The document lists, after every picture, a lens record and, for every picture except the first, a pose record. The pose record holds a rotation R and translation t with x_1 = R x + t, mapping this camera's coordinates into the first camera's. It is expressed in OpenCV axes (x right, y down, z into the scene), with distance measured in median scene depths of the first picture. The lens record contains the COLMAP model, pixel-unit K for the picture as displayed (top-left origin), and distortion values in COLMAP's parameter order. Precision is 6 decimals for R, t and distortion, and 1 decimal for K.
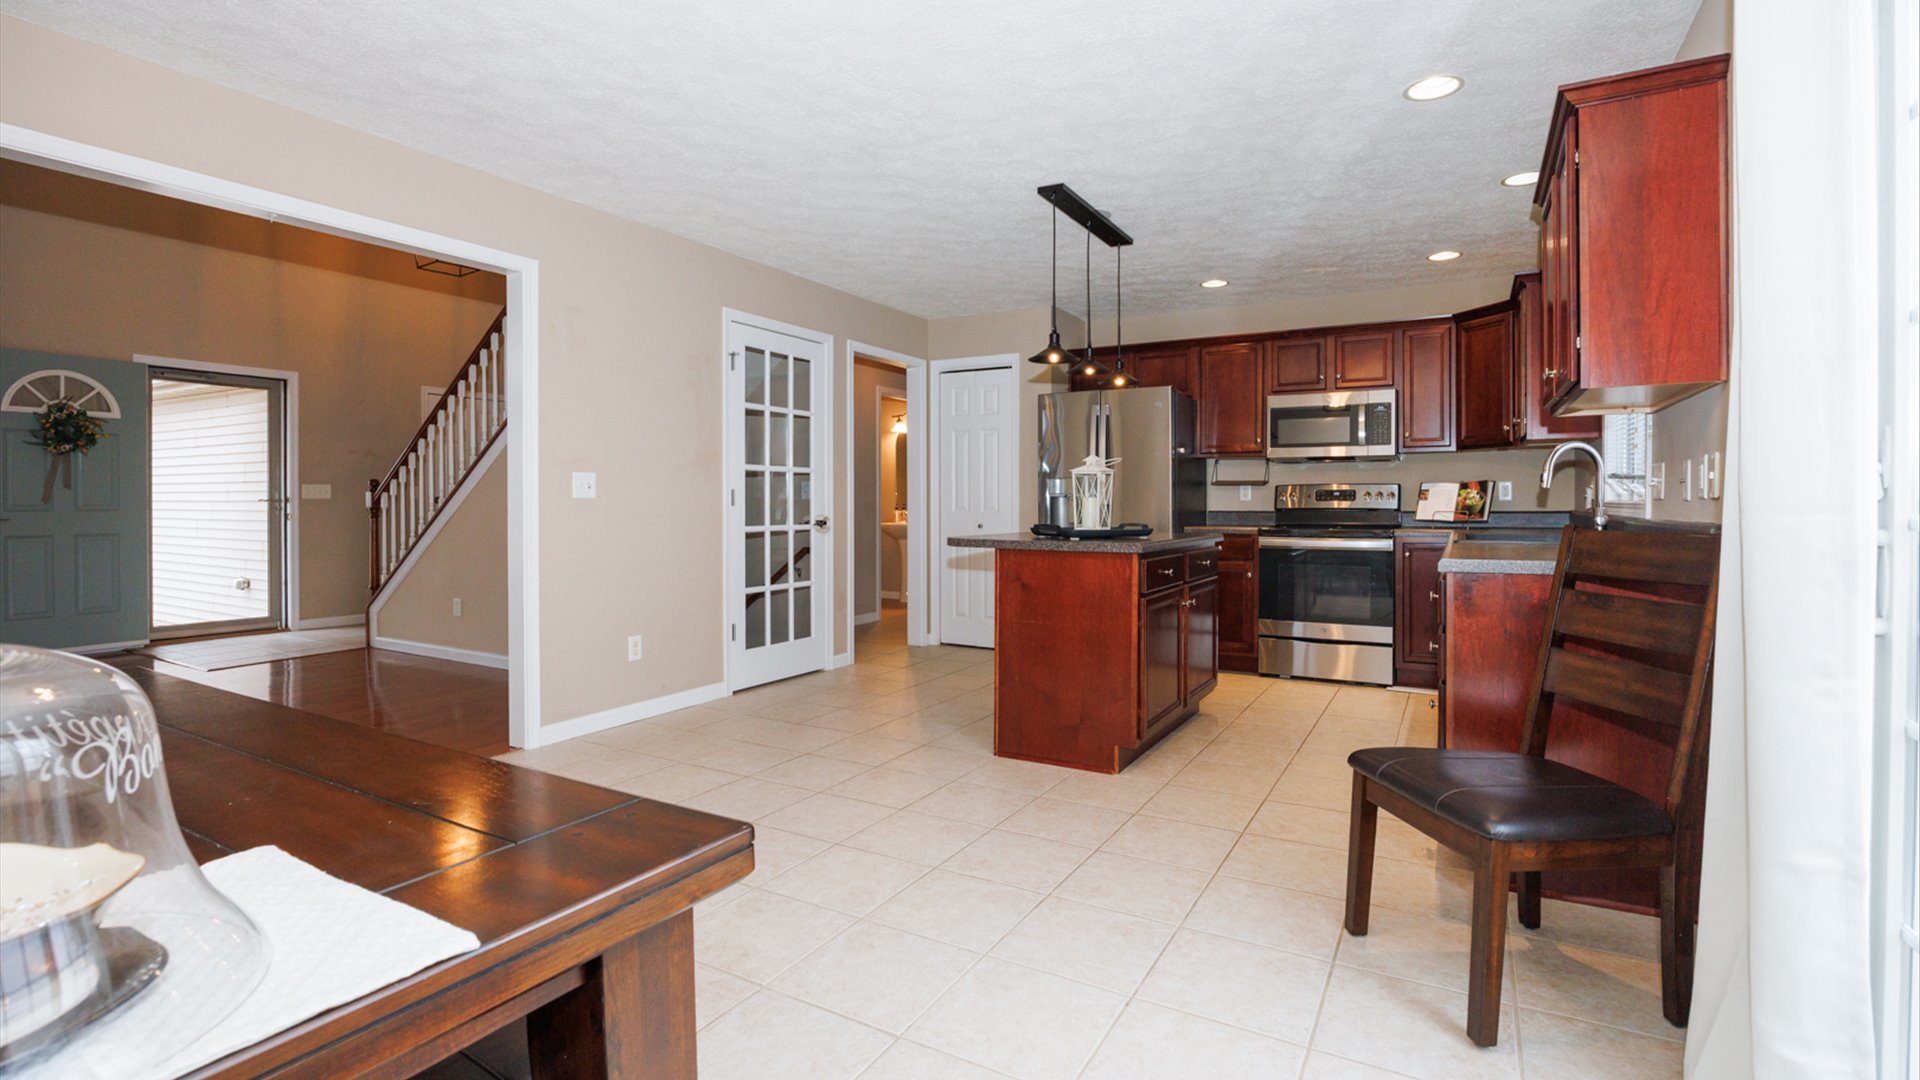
lens RADIAL K [[882.2, 0, 968.2], [0, 882.2, 510.1], [0, 0, 1]] dist [-0.022607, 0.003621]
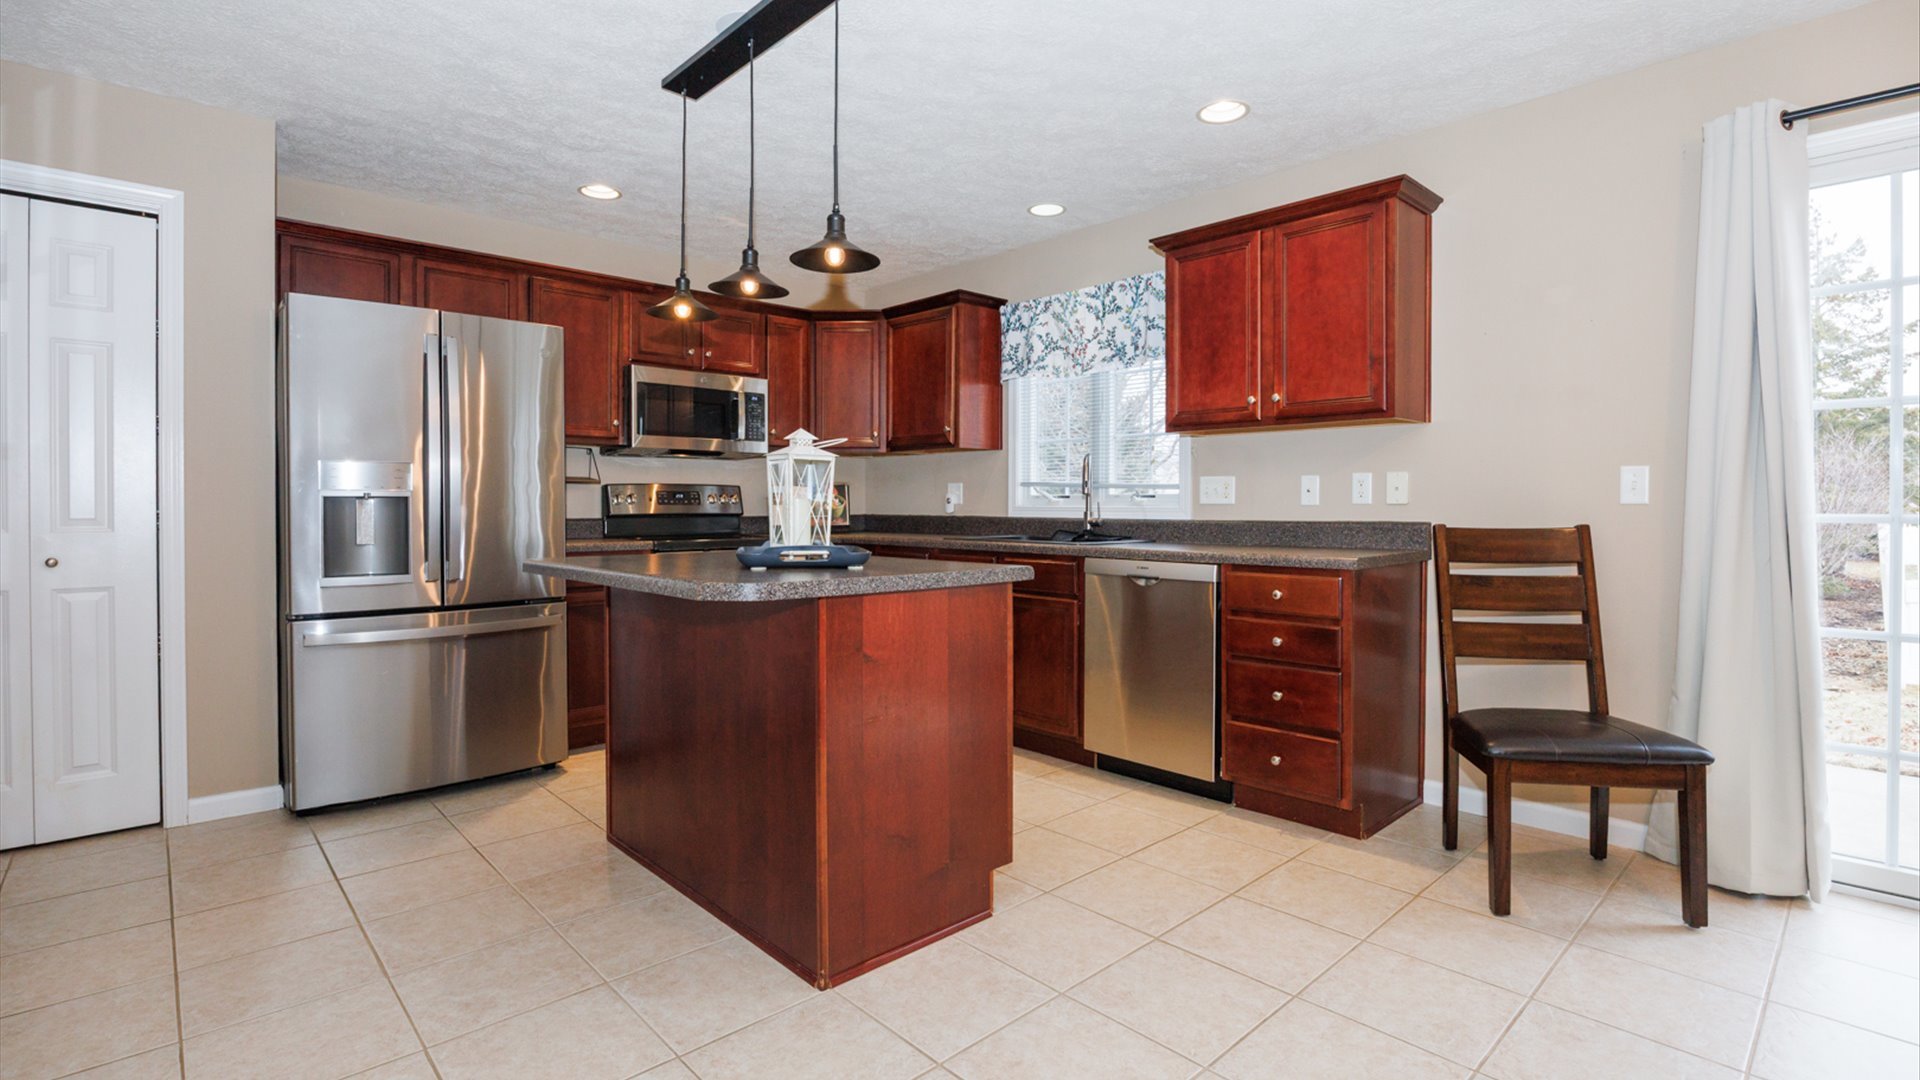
lens RADIAL K [[882.2, 0, 961.2], [0, 882.2, 515.2], [0, 0, 1]] dist [-0.022607, 0.003621]
pose [[0.293984, -0.010830, 0.955749, -0.315563], [0.008402, 0.999926, 0.008746, -0.005995], [-0.955774, 0.005459, 0.294053, 0.547275]]
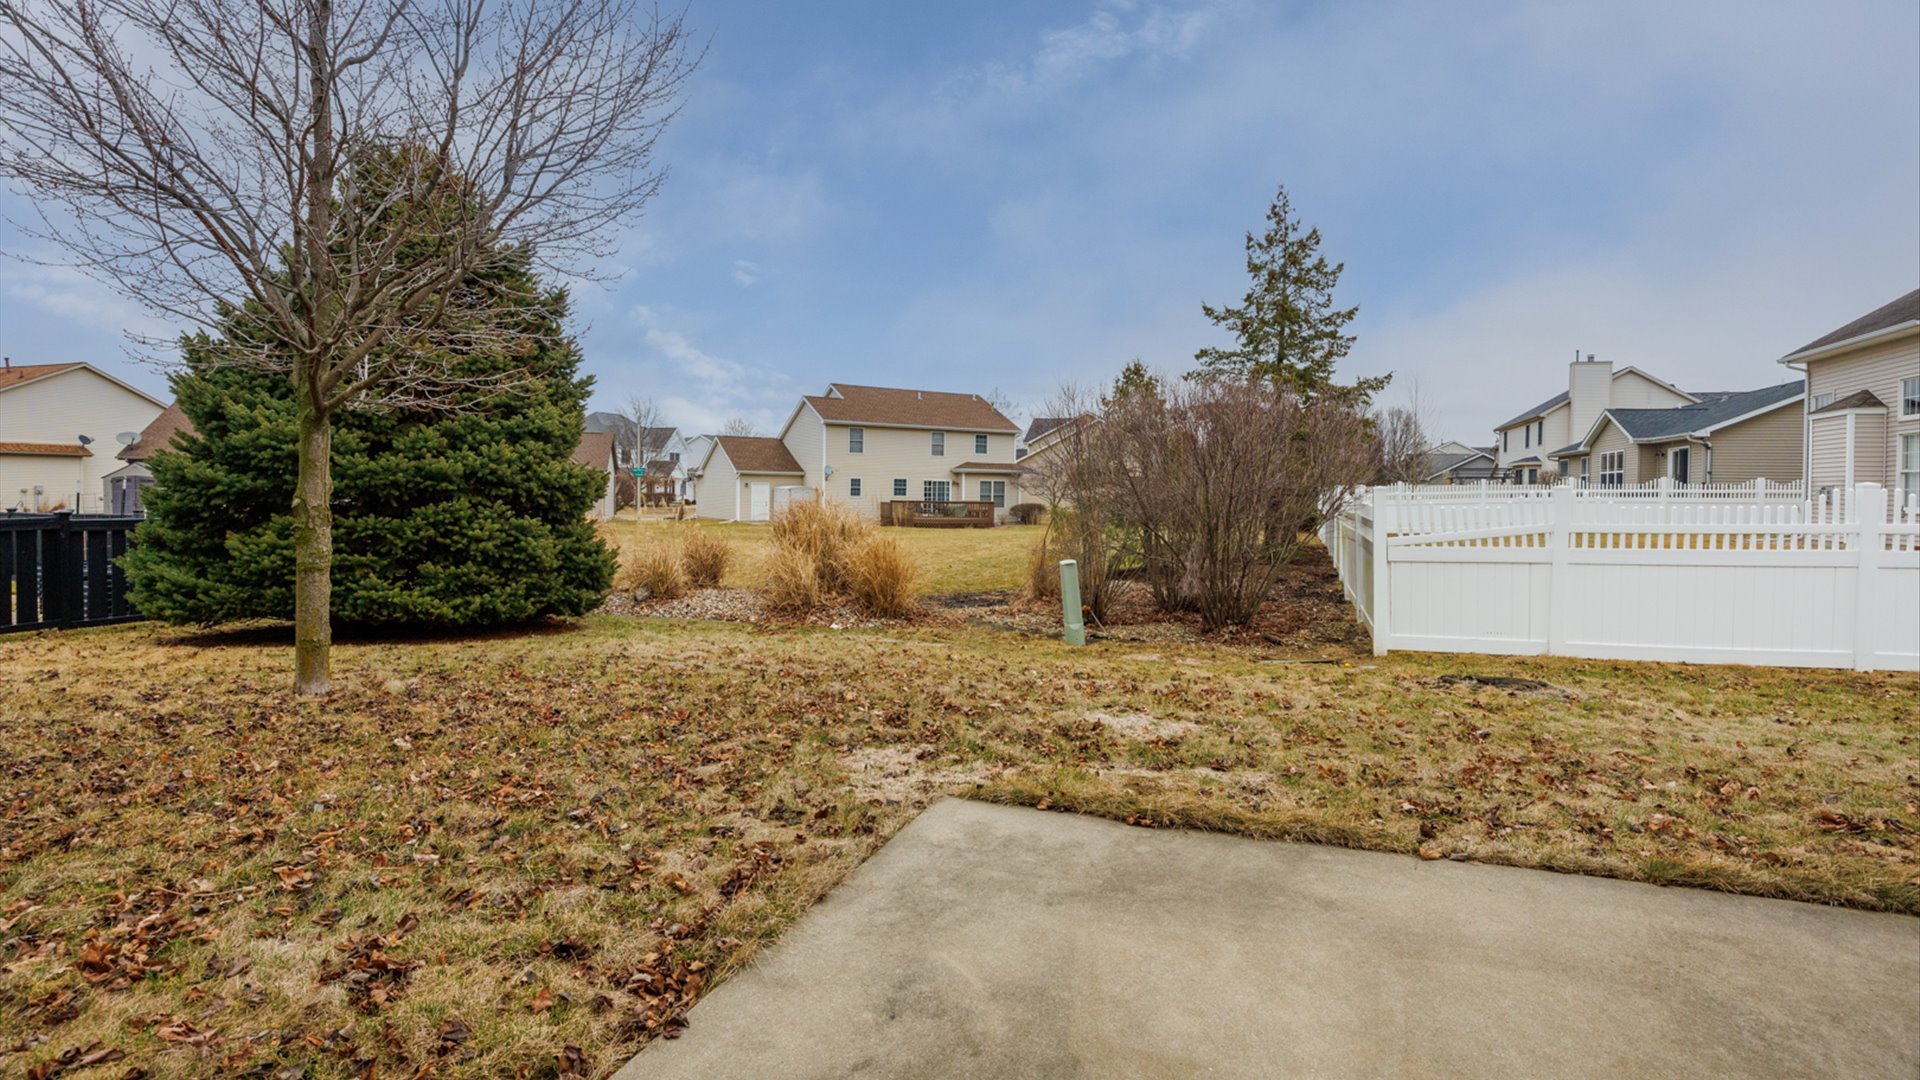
lens RADIAL K [[882.2, 0, 964.1], [0, 882.2, 540.0], [0, 0, 1]] dist [-0.022607, 0.003621]
pose [[-0.178211, -0.053706, 0.982526, 0.601272], [-0.004099, 0.998541, 0.053838, 0.086642], [-0.983984, 0.005567, -0.178171, 0.264183]]
